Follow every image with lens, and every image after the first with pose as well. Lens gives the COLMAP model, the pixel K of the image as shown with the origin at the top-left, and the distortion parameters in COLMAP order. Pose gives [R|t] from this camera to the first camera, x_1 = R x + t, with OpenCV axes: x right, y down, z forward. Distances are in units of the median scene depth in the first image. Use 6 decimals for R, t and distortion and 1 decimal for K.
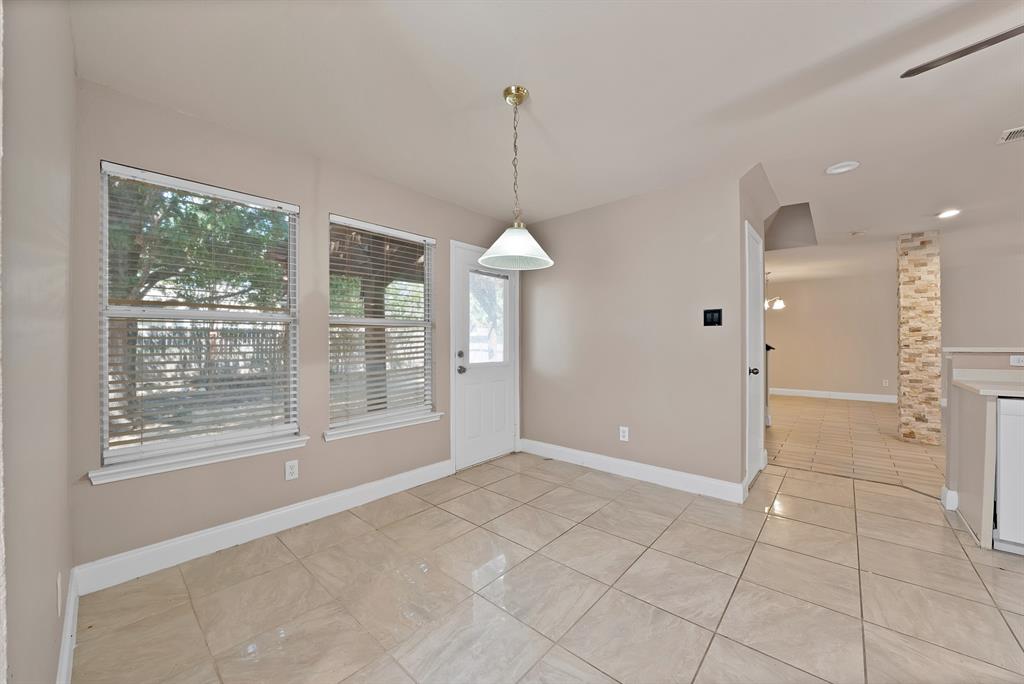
lens RADIAL K [[377.0, 0, 515.1], [0, 377.0, 329.7], [0, 0, 1]] dist [-0.029953, -0.000082]
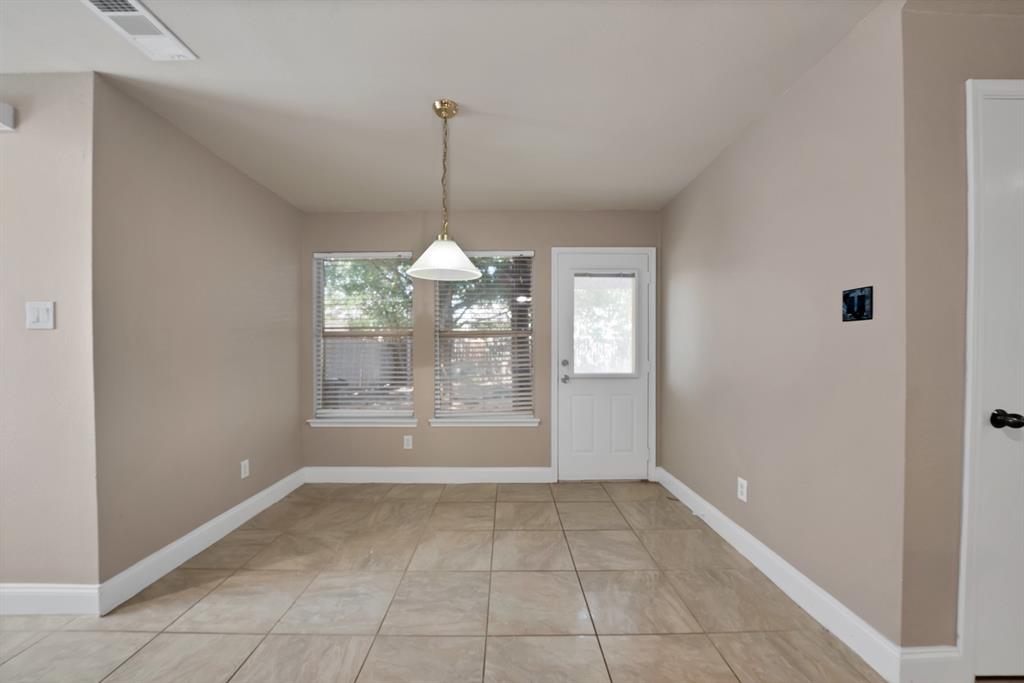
lens RADIAL K [[374.5, 0, 503.5], [0, 374.5, 340.9], [0, 0, 1]] dist [-0.022516, 0.000111]
pose [[0.658882, -0.016707, -0.752061, 0.553875], [0.026015, 0.999661, 0.000584, 0.003888], [0.751797, -0.019950, 0.659093, 0.280155]]
